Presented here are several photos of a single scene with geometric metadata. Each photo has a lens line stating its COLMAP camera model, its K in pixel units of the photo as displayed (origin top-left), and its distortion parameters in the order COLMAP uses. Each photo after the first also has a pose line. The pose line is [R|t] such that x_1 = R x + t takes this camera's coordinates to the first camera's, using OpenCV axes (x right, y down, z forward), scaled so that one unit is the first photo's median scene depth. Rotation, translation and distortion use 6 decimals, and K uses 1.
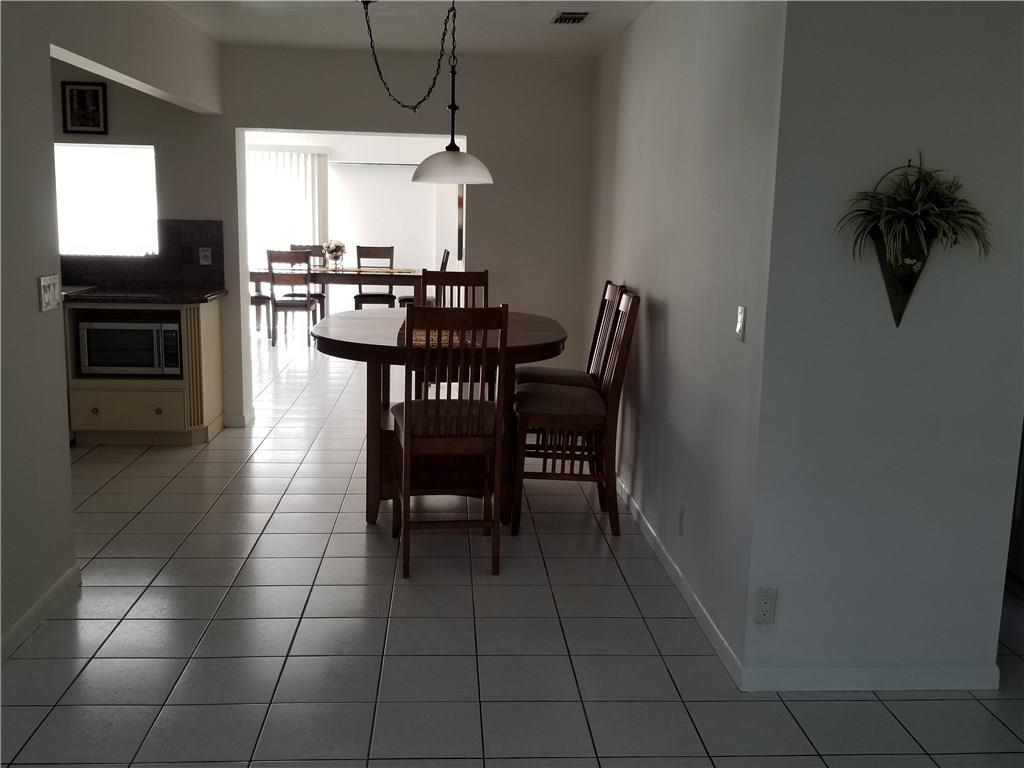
lens RADIAL K [[982.8, 0, 512.0], [0, 982.8, 384.0], [0, 0, 1]] dist [0.130733, -0.275216]
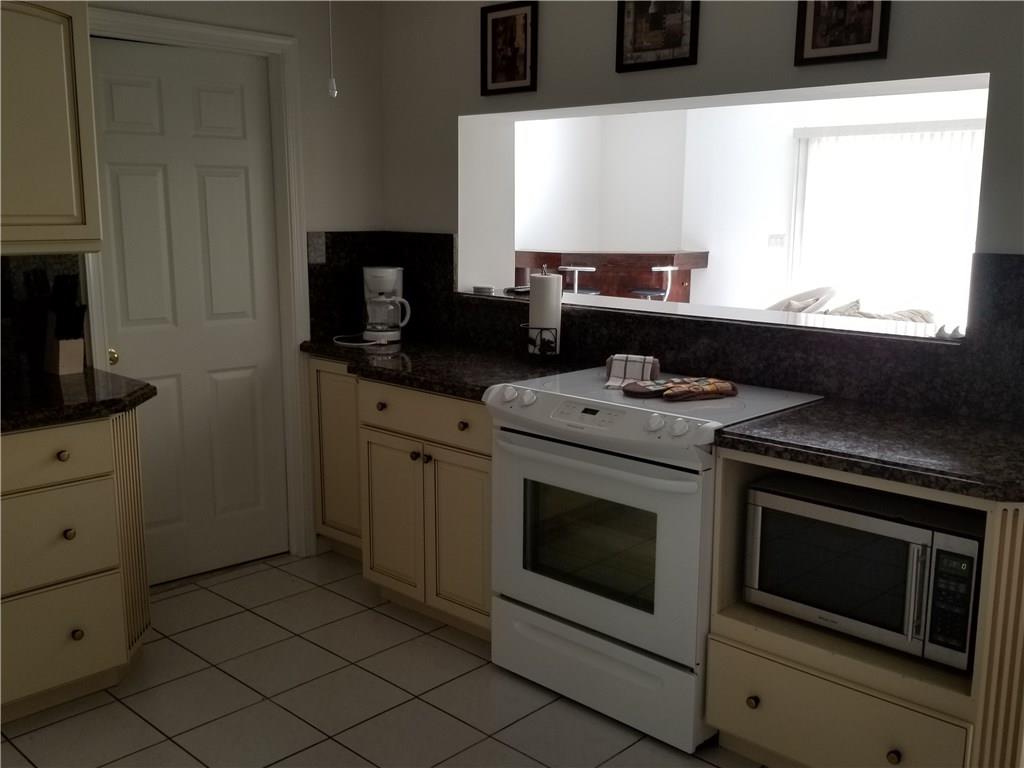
lens RADIAL K [[982.8, 0, 512.0], [0, 982.8, 384.0], [0, 0, 1]] dist [0.130733, -0.275216]
pose [[0.673055, 0.110622, -0.731273, -0.188198], [-0.114651, 0.992404, 0.044600, -0.113900], [0.730652, 0.053823, 0.680625, 0.618026]]
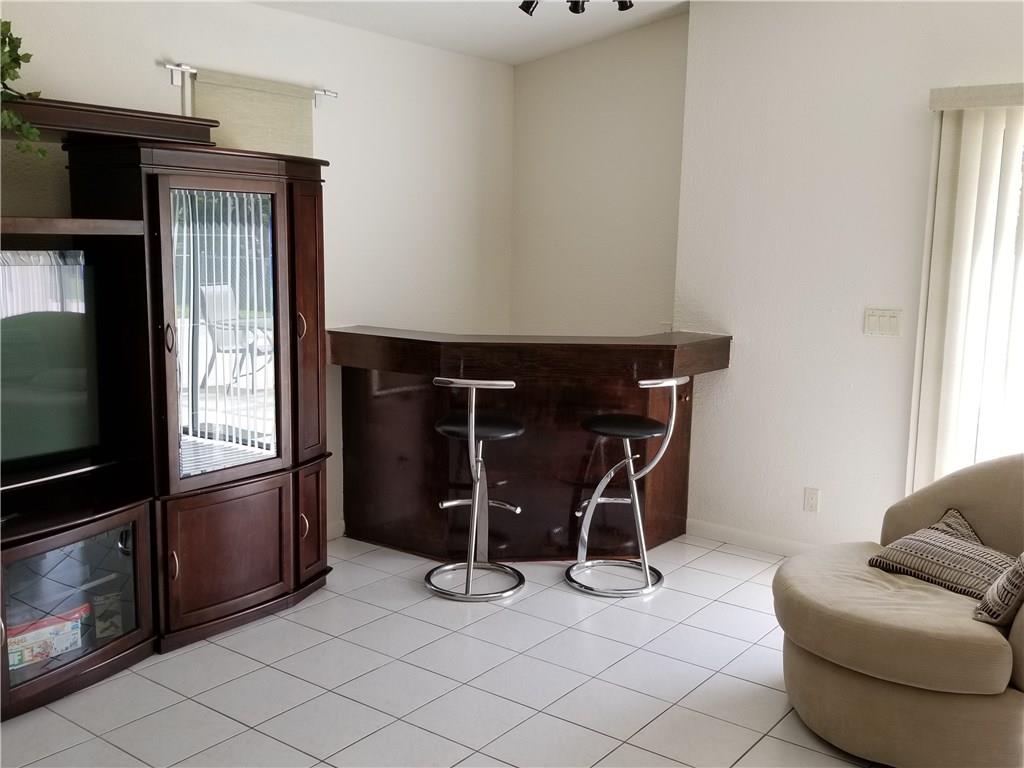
lens RADIAL K [[982.8, 0, 512.0], [0, 982.8, 384.0], [0, 0, 1]] dist [0.130733, -0.275216]
pose [[0.754646, 0.092849, -0.649530, -0.378098], [-0.118492, 0.992946, 0.004272, -0.153135], [0.645345, 0.073740, 0.760324, 0.806824]]
